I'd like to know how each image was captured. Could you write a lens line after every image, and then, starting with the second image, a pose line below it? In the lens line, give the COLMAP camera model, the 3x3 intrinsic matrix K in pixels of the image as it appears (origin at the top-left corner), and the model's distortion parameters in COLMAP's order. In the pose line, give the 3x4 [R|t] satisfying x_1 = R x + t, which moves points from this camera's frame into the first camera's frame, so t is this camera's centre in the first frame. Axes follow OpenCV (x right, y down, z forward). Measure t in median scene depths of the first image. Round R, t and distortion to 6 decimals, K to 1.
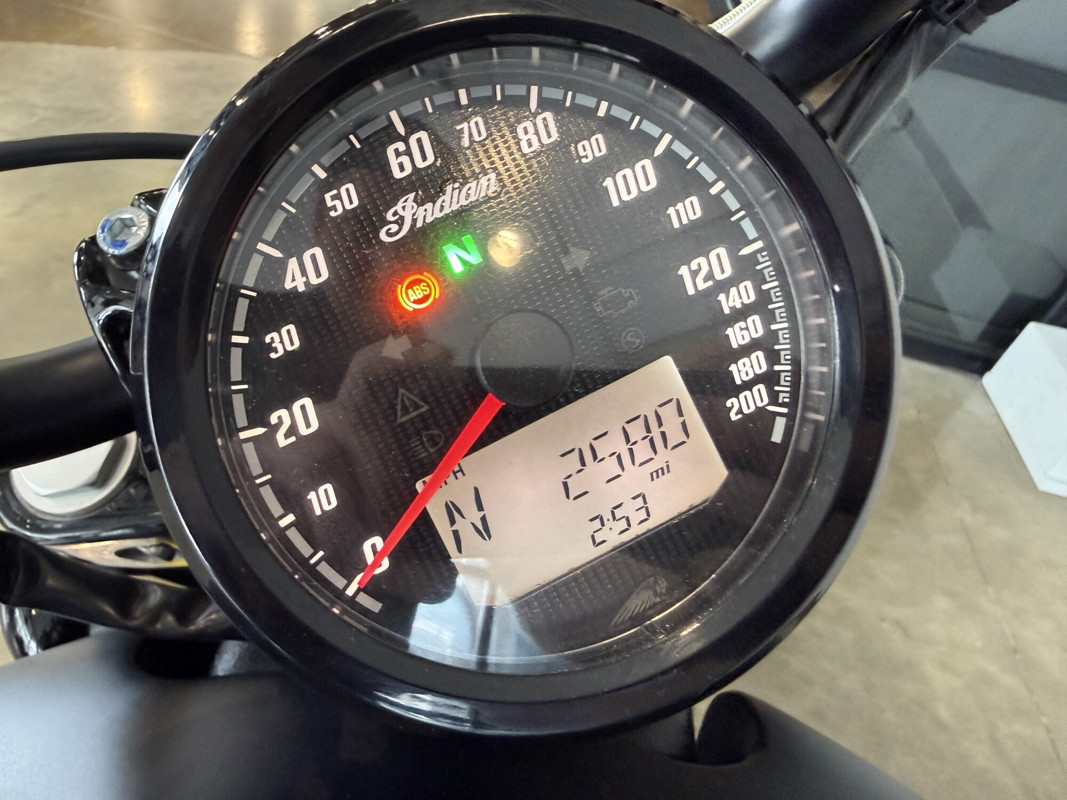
lens RADIAL K [[721.1, 0, 533.5], [0, 721.1, 400.0], [0, 0, 1]] dist [0.004971, 0.000356]
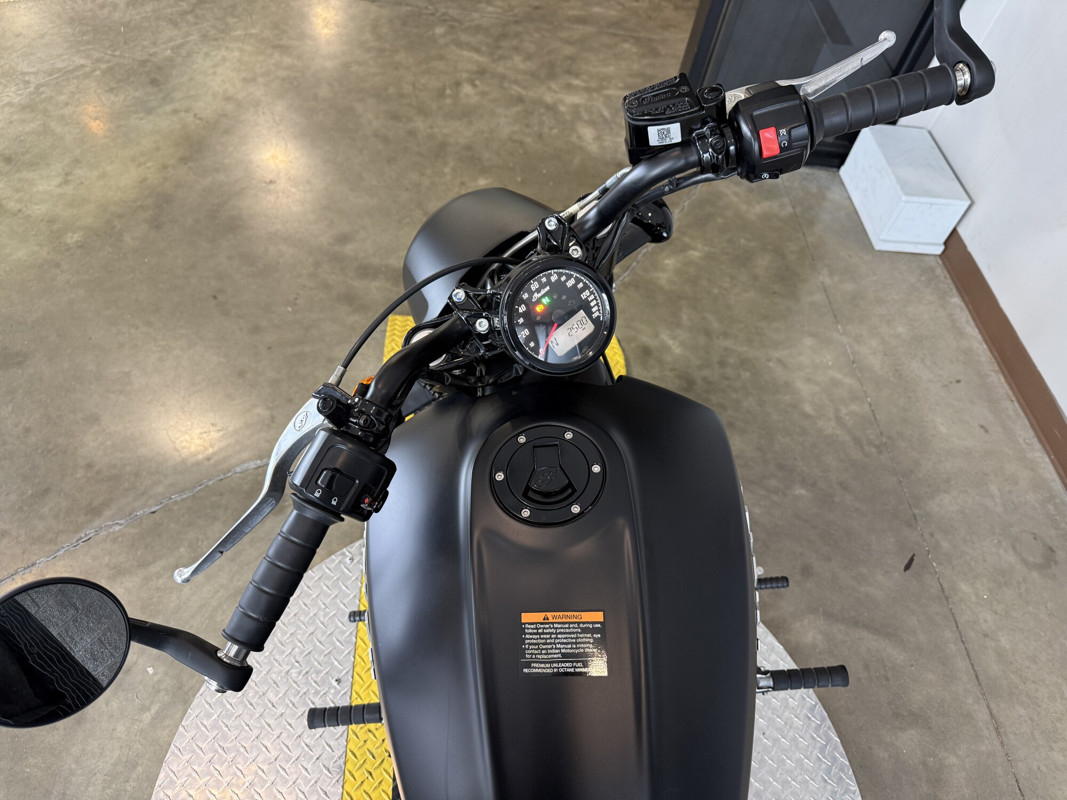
lens RADIAL K [[760.9, 0, 536.8], [0, 760.9, 404.8], [0, 0, 1]] dist [0.022805, -0.046102]
pose [[0.979128, -0.202032, 0.022153, -0.051566], [0.190424, 0.950003, 0.247454, -0.101507], [-0.071039, -0.238070, 0.968646, -0.569060]]
